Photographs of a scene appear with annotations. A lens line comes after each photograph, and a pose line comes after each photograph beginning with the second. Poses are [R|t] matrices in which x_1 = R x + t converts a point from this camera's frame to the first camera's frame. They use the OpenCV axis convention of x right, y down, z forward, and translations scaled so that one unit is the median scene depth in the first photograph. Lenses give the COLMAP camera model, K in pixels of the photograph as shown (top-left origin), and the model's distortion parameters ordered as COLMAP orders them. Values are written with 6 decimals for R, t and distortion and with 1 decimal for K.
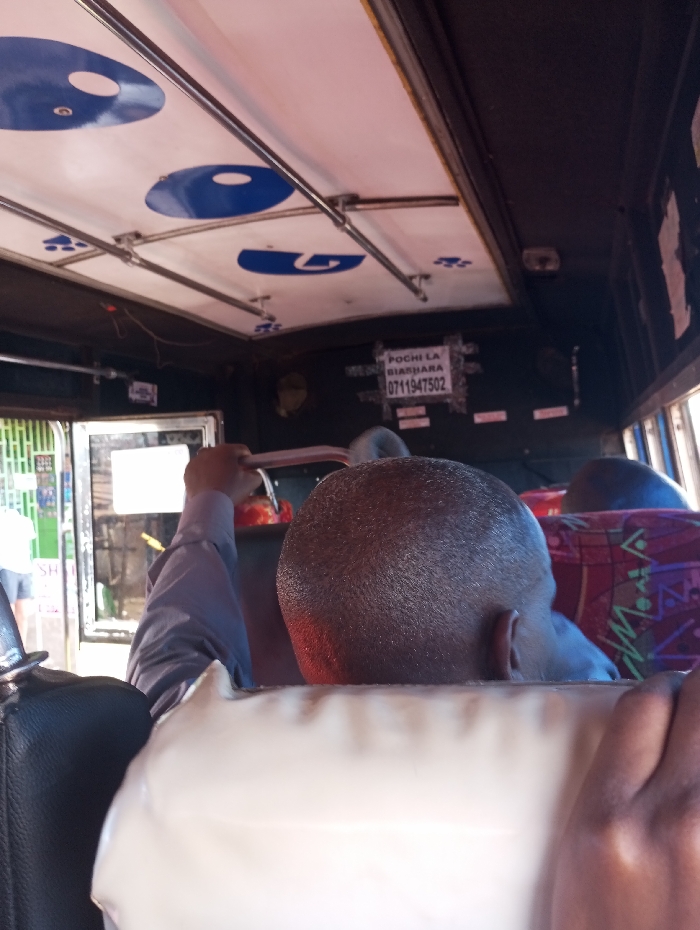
lens RADIAL K [[799.8, 0, 350.0], [0, 799.8, 465.0], [0, 0, 1]] dist [0.074201, -0.084462]
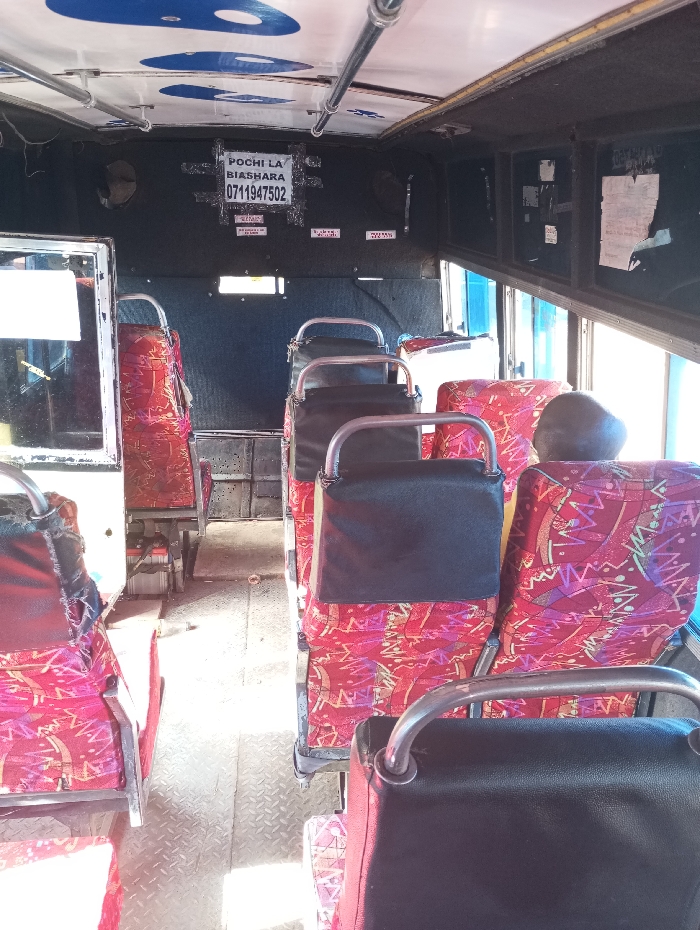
lens RADIAL K [[799.8, 0, 350.0], [0, 799.8, 465.0], [0, 0, 1]] dist [0.074201, -0.084462]
pose [[0.916957, -0.046554, 0.396262, -0.226284], [-0.088976, 0.944300, 0.316829, -0.108606], [-0.388940, -0.325776, 0.861740, -0.020417]]
